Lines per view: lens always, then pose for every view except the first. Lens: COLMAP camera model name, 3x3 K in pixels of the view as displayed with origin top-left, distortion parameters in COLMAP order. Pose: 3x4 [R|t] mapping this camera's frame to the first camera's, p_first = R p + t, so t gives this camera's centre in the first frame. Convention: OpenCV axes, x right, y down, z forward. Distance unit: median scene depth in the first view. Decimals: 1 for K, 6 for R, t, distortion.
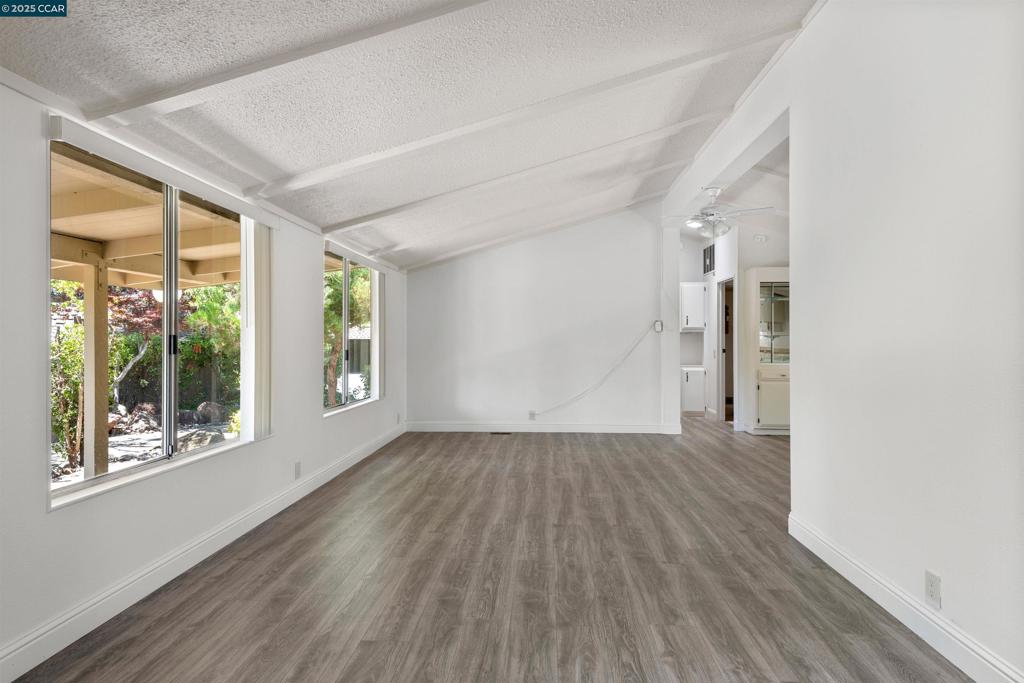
lens RADIAL K [[570.8, 0, 509.9], [0, 570.8, 343.9], [0, 0, 1]] dist [0.045120, -0.023738]
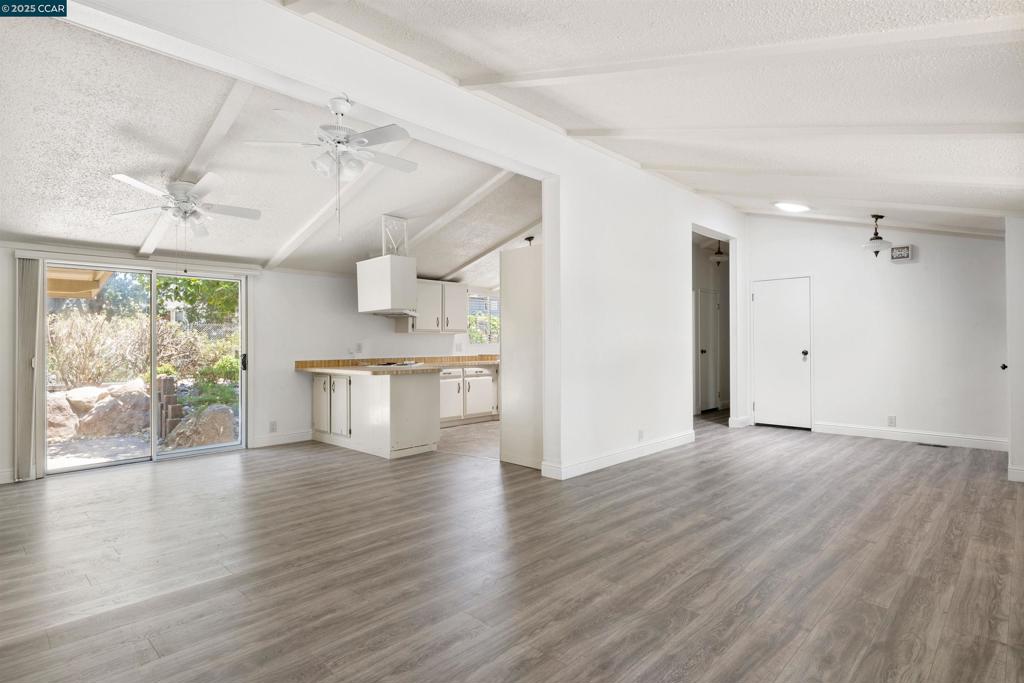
lens RADIAL K [[537.2, 0, 507.6], [0, 537.2, 324.1], [0, 0, 1]] dist [0.024291, -0.017725]
pose [[-0.759412, 0.026986, 0.650050, -0.248638], [0.007438, 0.999434, -0.032801, -0.005387], [-0.650568, -0.020074, -0.759183, 1.915704]]
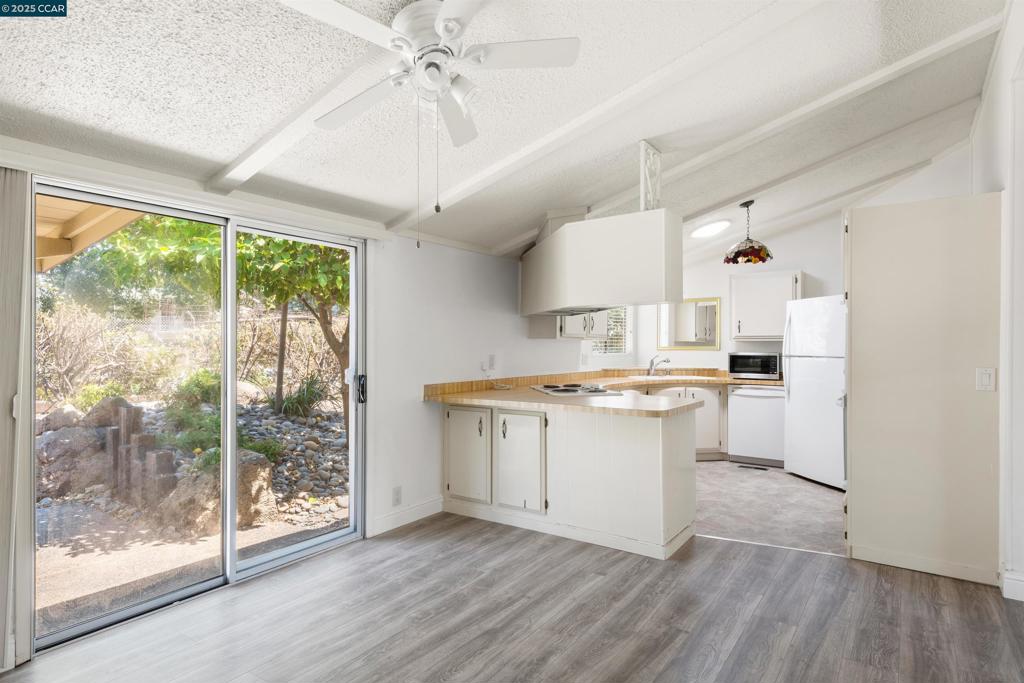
lens RADIAL K [[570.8, 0, 509.9], [0, 570.8, 343.9], [0, 0, 1]] dist [0.045120, -0.023738]
pose [[-0.860197, -0.003915, 0.509947, 0.674792], [-0.001646, 0.999987, 0.004901, -0.035668], [-0.509959, 0.003376, -0.860192, 1.919019]]
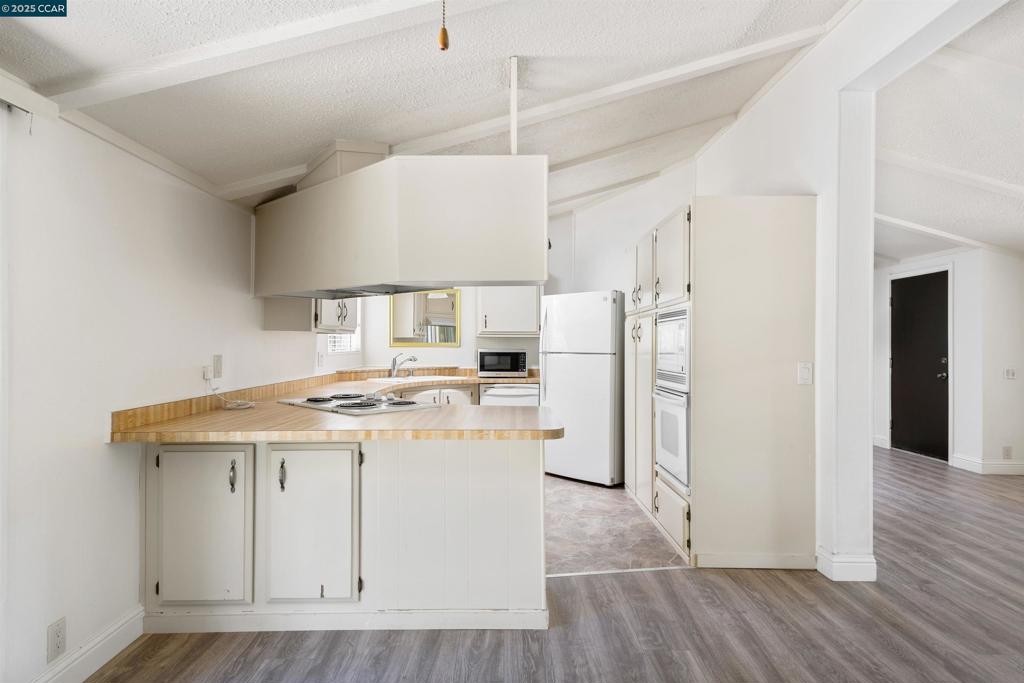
lens RADIAL K [[570.8, 0, 509.9], [0, 570.8, 343.9], [0, 0, 1]] dist [0.045120, -0.023738]
pose [[-0.996511, -0.006781, -0.083181, 1.022464], [-0.007324, 0.999954, 0.006226, -0.028086], [0.083135, 0.006813, -0.996515, 1.684400]]
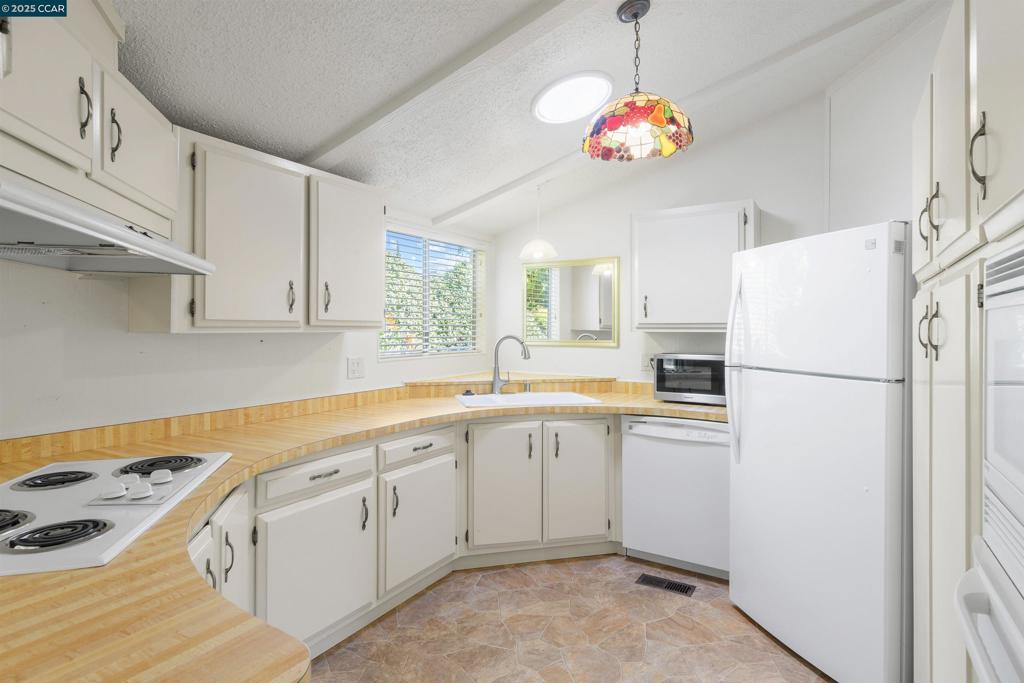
lens RADIAL K [[537.2, 0, 507.6], [0, 537.2, 324.1], [0, 0, 1]] dist [0.024291, -0.017725]
pose [[-0.881359, -0.001926, 0.472444, 0.741531], [-0.003231, 0.999993, -0.001951, -0.048671], [-0.472437, -0.003246, -0.881359, 0.992528]]
